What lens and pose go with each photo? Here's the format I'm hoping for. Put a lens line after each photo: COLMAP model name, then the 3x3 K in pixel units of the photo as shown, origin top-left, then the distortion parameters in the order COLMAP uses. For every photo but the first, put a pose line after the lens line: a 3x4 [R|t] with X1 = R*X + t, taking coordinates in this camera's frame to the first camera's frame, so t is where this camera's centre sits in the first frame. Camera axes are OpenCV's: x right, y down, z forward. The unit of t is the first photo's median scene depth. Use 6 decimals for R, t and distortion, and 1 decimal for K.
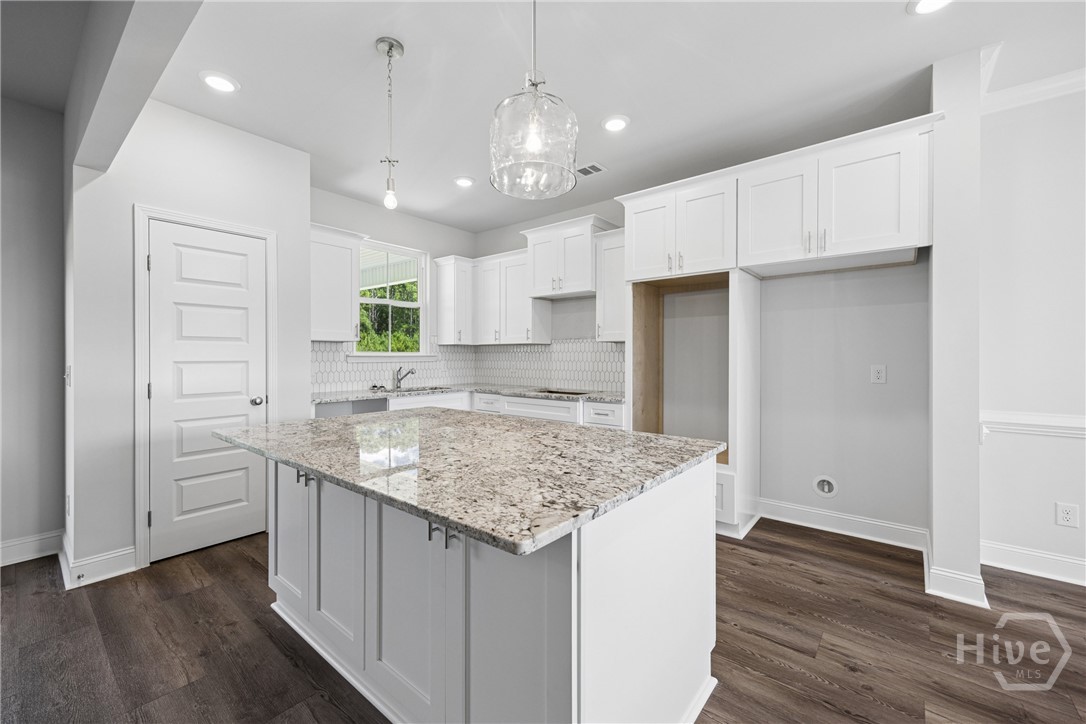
lens RADIAL K [[432.9, 0, 550.7], [0, 432.9, 355.7], [0, 0, 1]] dist [0.002294, 0.000058]
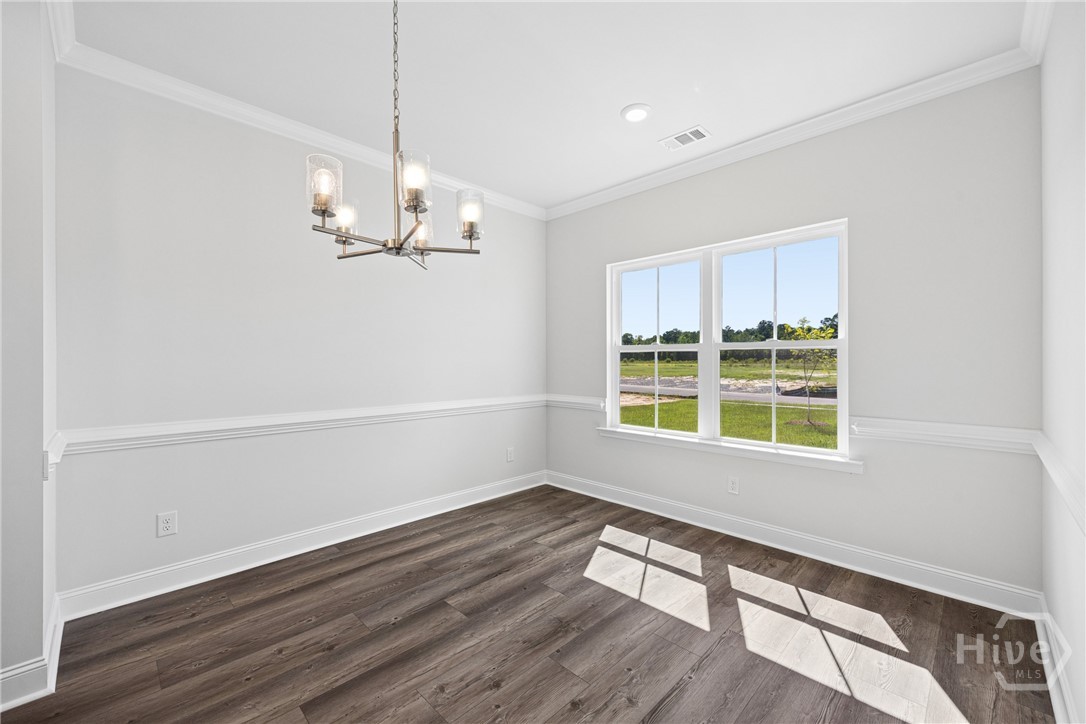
lens RADIAL K [[439.3, 0, 539.8], [0, 439.3, 361.9], [0, 0, 1]] dist [0.014255, 0.000020]
pose [[0.100334, -0.001164, 0.994953, 0.184905], [0.001847, 0.999998, 0.000983, -0.001706], [-0.994952, 0.001739, 0.100336, 0.034933]]
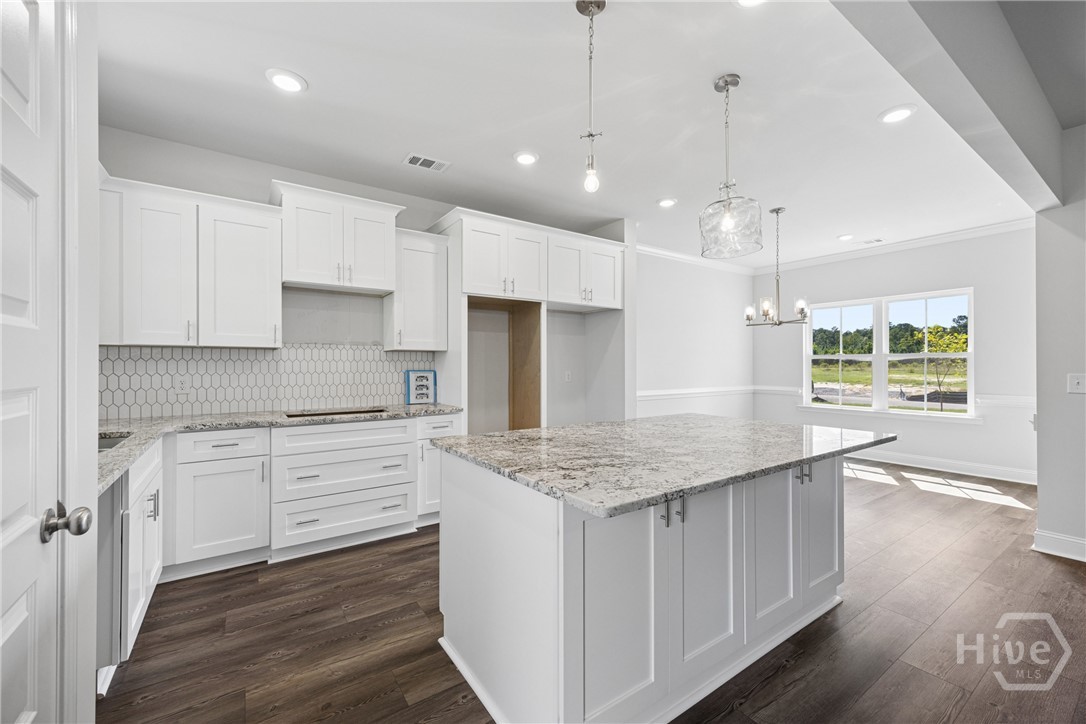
lens RADIAL K [[427.5, 0, 546.2], [0, 427.5, 361.3], [0, 0, 1]] dist [0.001576, -0.000095]
pose [[0.290175, 0.008306, 0.956937, -0.666700], [0.000604, 0.999961, -0.008863, -0.000664], [-0.956973, 0.003149, 0.290159, 0.471522]]
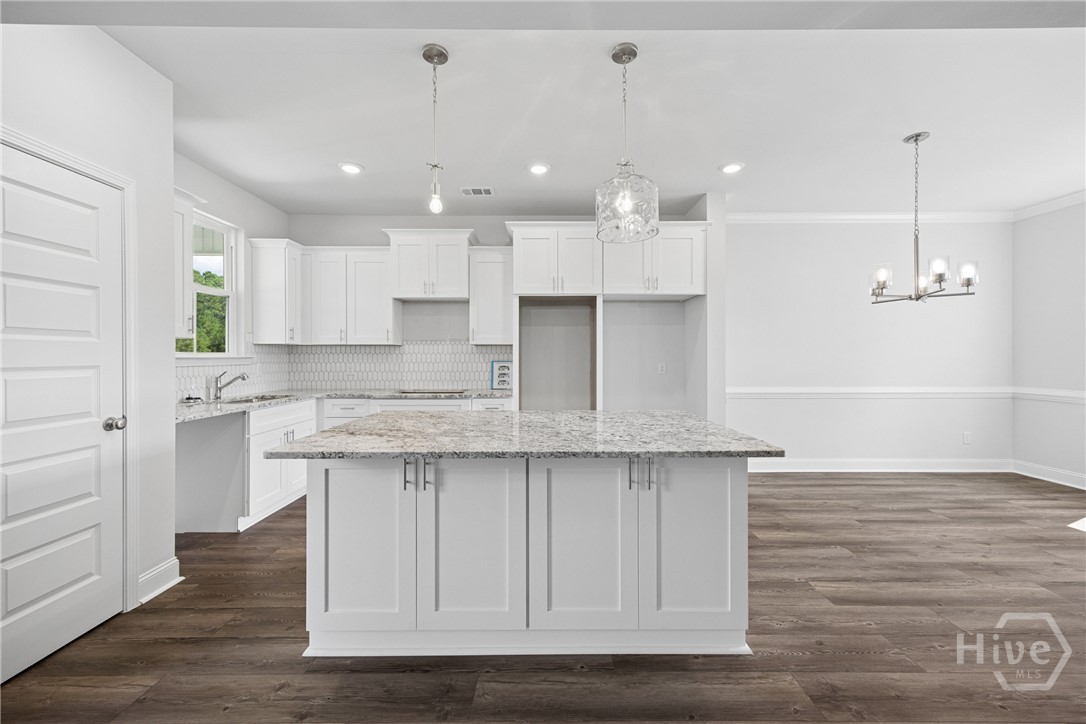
lens RADIAL K [[427.8, 0, 549.2], [0, 427.8, 357.4], [0, 0, 1]] dist [0.002224, -0.000303]
pose [[0.772959, -0.002224, 0.634452, -0.448917], [0.001069, 0.999997, 0.002202, -0.001548], [-0.634455, -0.001023, 0.772959, 0.030928]]
